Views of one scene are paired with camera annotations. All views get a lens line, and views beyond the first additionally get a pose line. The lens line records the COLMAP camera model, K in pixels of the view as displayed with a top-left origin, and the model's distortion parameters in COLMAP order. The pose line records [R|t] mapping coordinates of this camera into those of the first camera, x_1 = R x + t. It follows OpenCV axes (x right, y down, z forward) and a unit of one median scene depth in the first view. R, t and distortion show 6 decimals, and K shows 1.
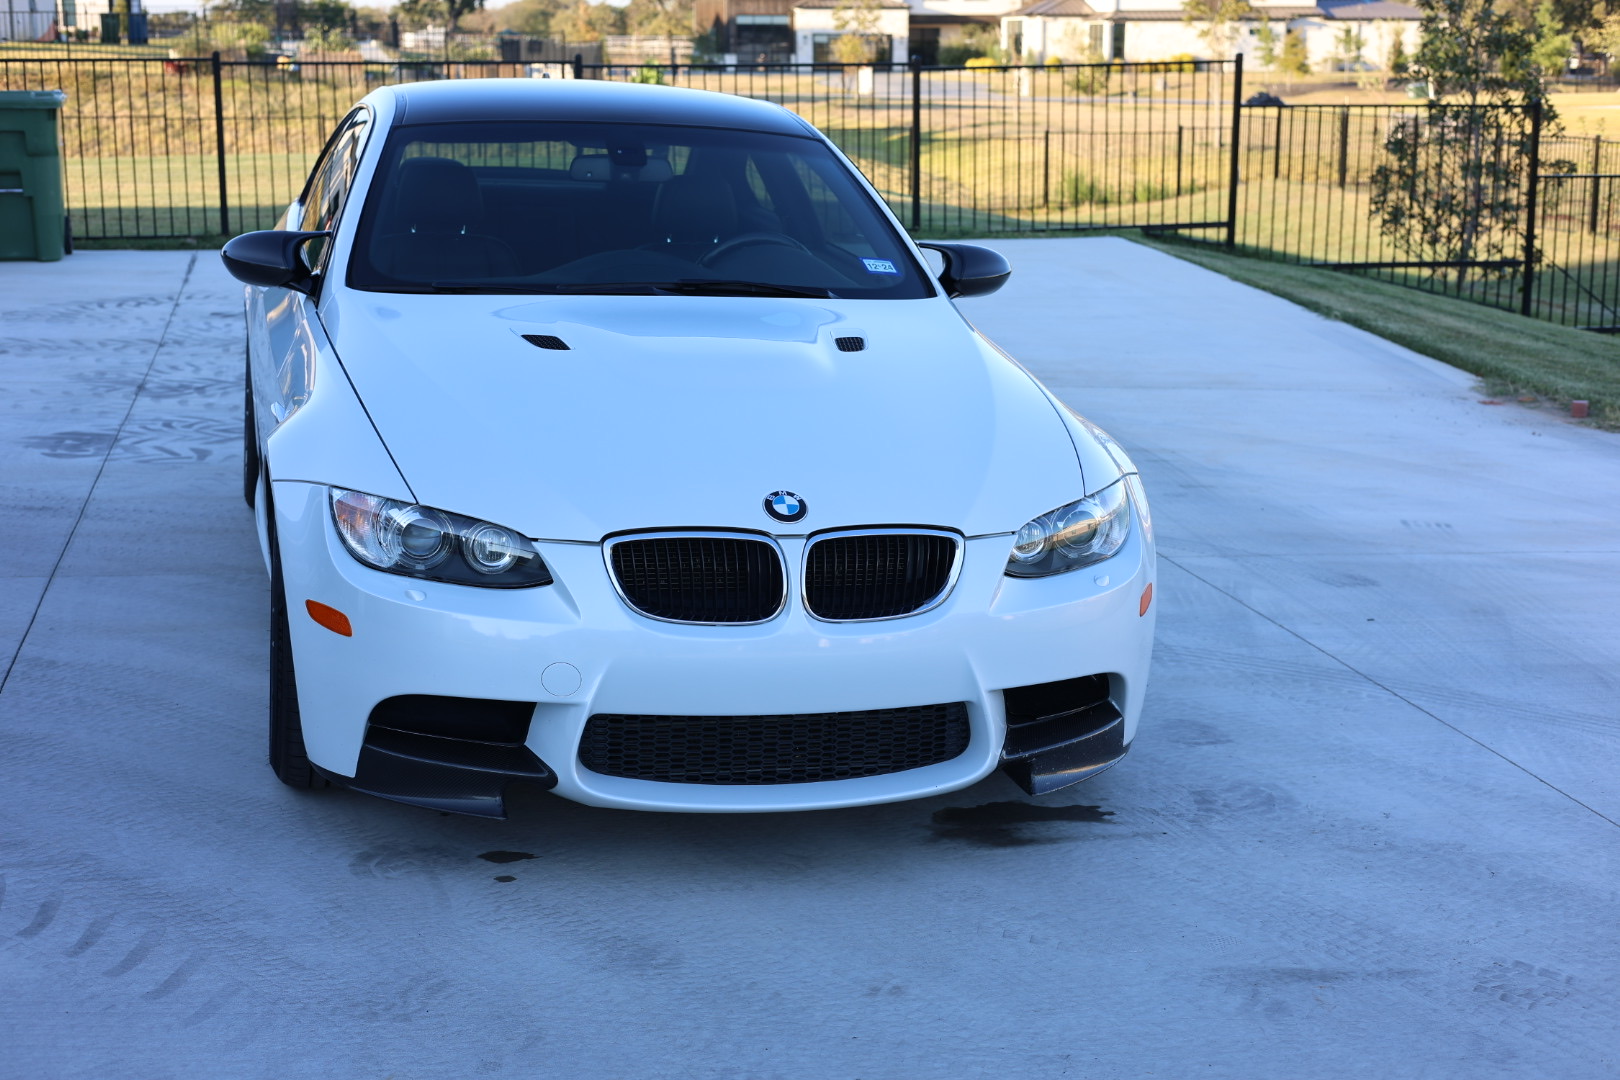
lens RADIAL K [[2249.8, 0, 801.0], [0, 2249.8, 537.2], [0, 0, 1]] dist [0.070891, -0.290244]
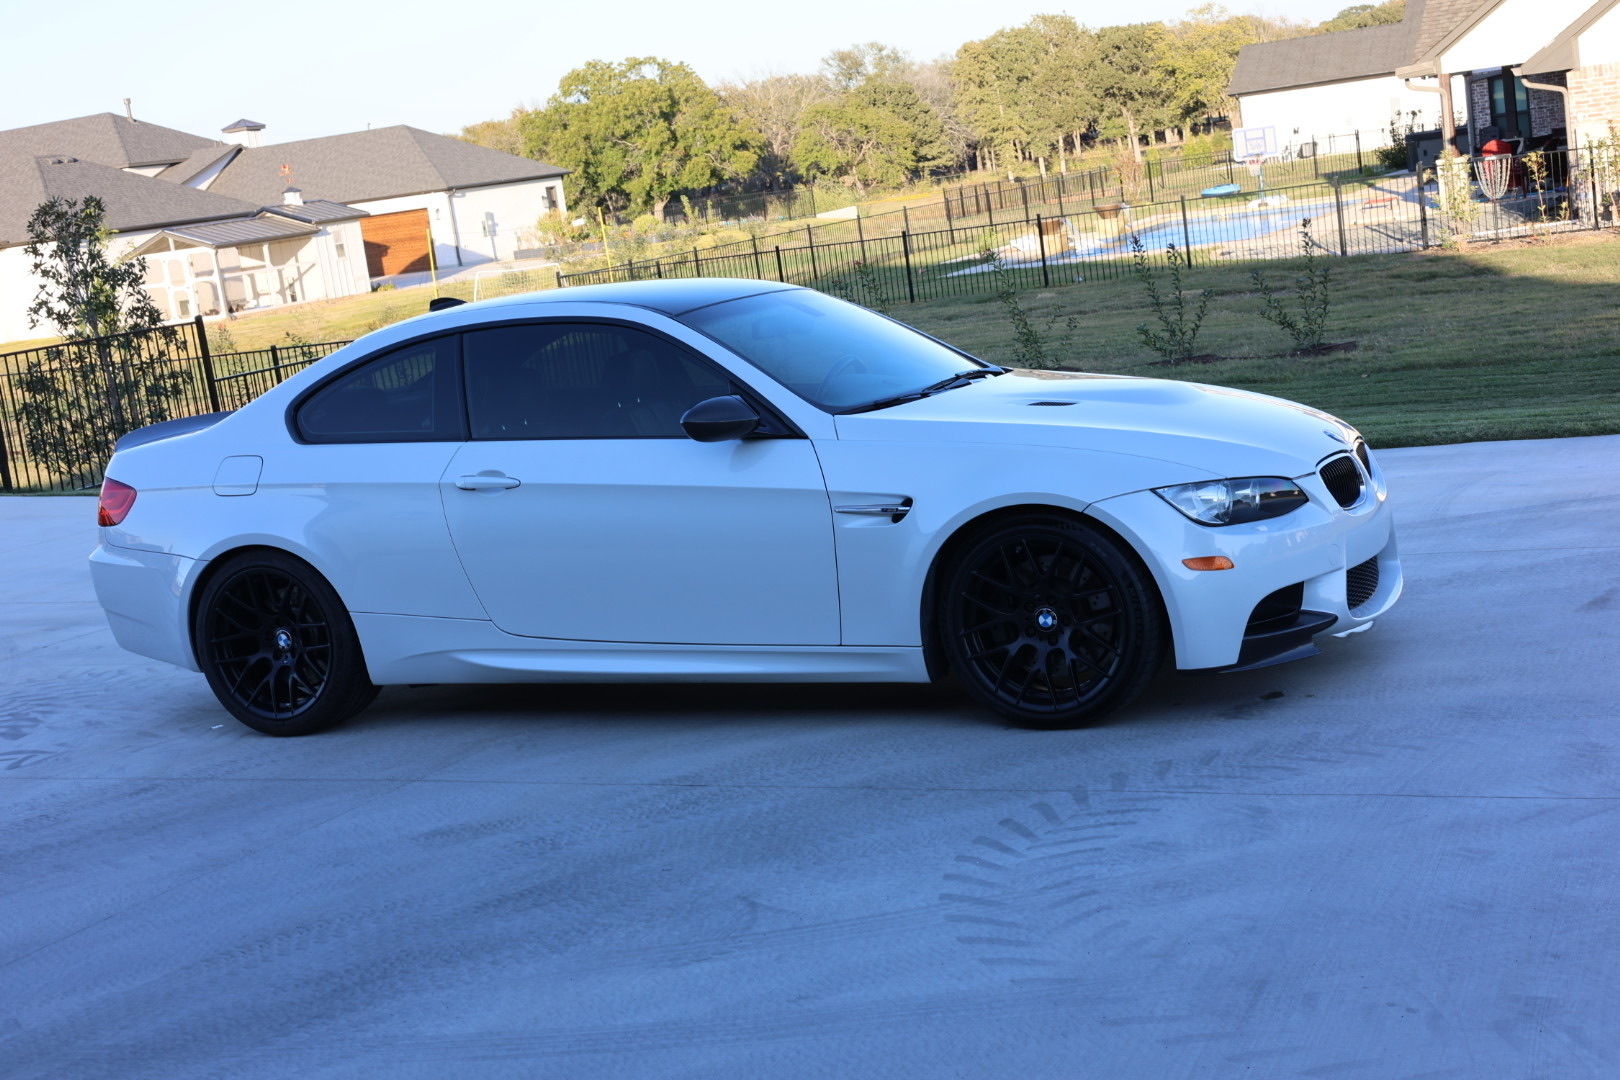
lens RADIAL K [[2248.1, 0, 810.0], [0, 2248.1, 540.0], [0, 0, 1]] dist [0.073483, -0.289761]
pose [[0.635307, -0.218632, 0.740665, -1.518205], [0.297918, 0.954234, 0.026133, -0.100296], [-0.712481, 0.204055, 0.671366, 0.168574]]
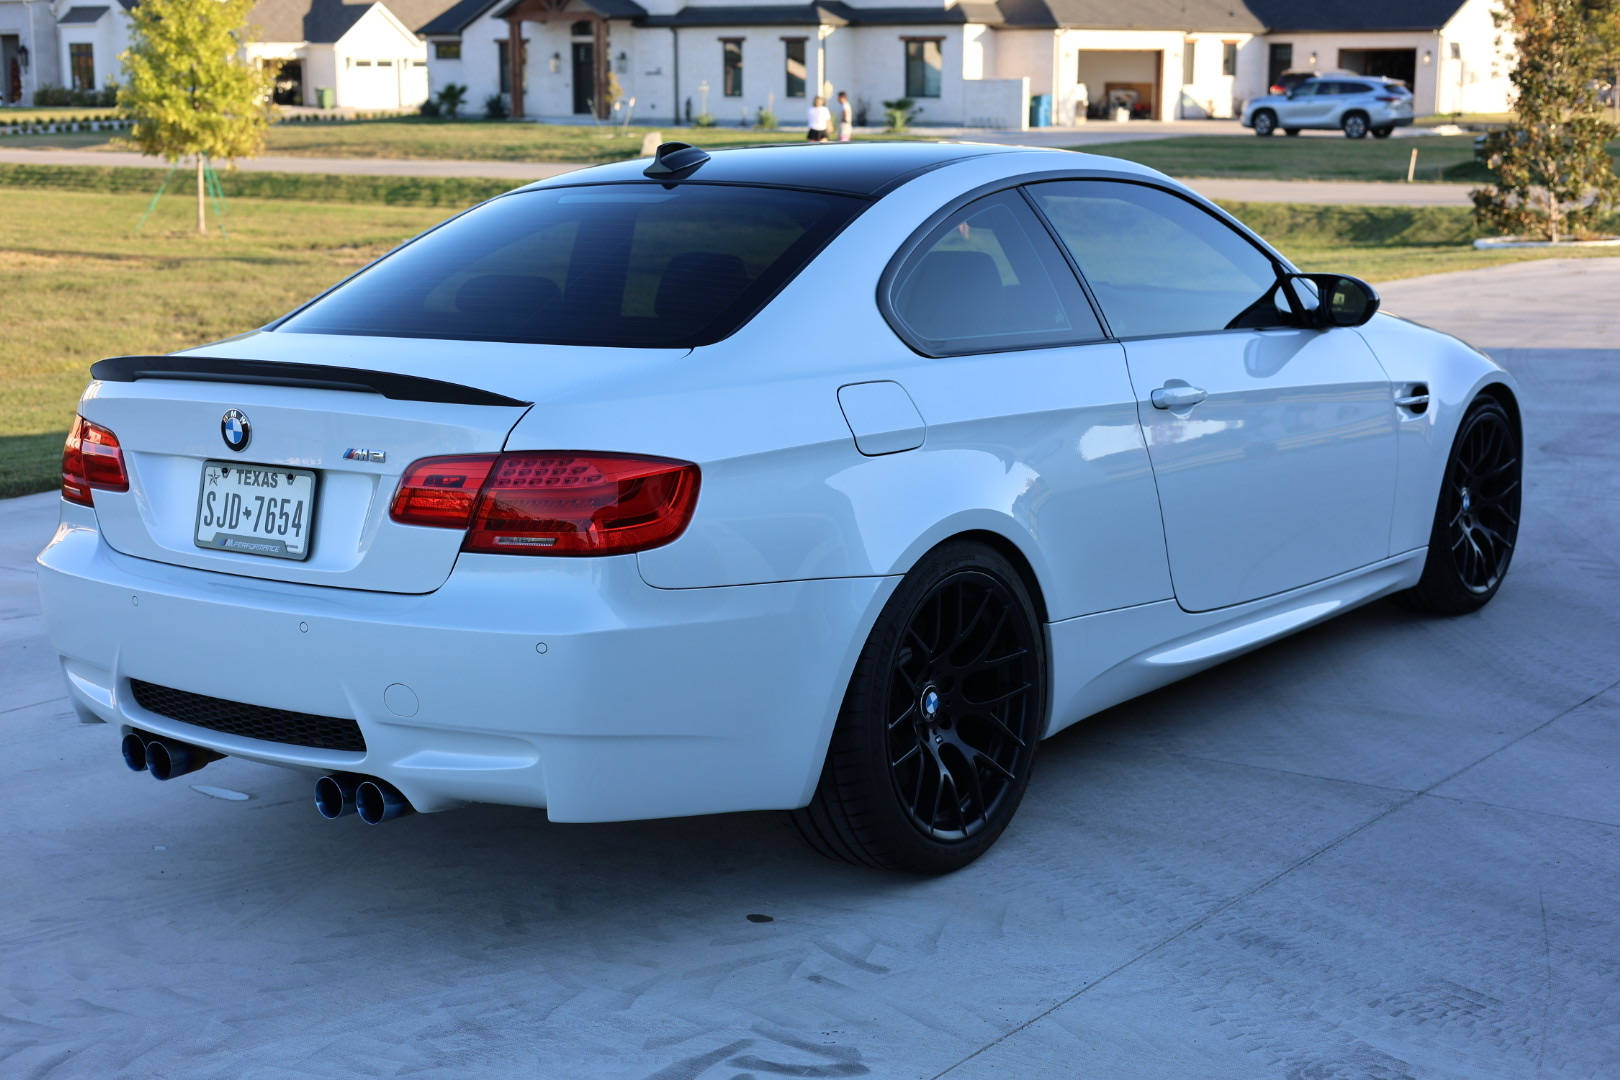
lens RADIAL K [[2247.7, 0, 799.3], [0, 2247.7, 547.8], [0, 0, 1]] dist [0.071348, -0.294281]
pose [[-0.620455, -0.164098, 0.766882, -1.186563], [0.167553, 0.927548, 0.334038, -0.542449], [-0.766134, 0.335749, -0.548006, 2.393248]]
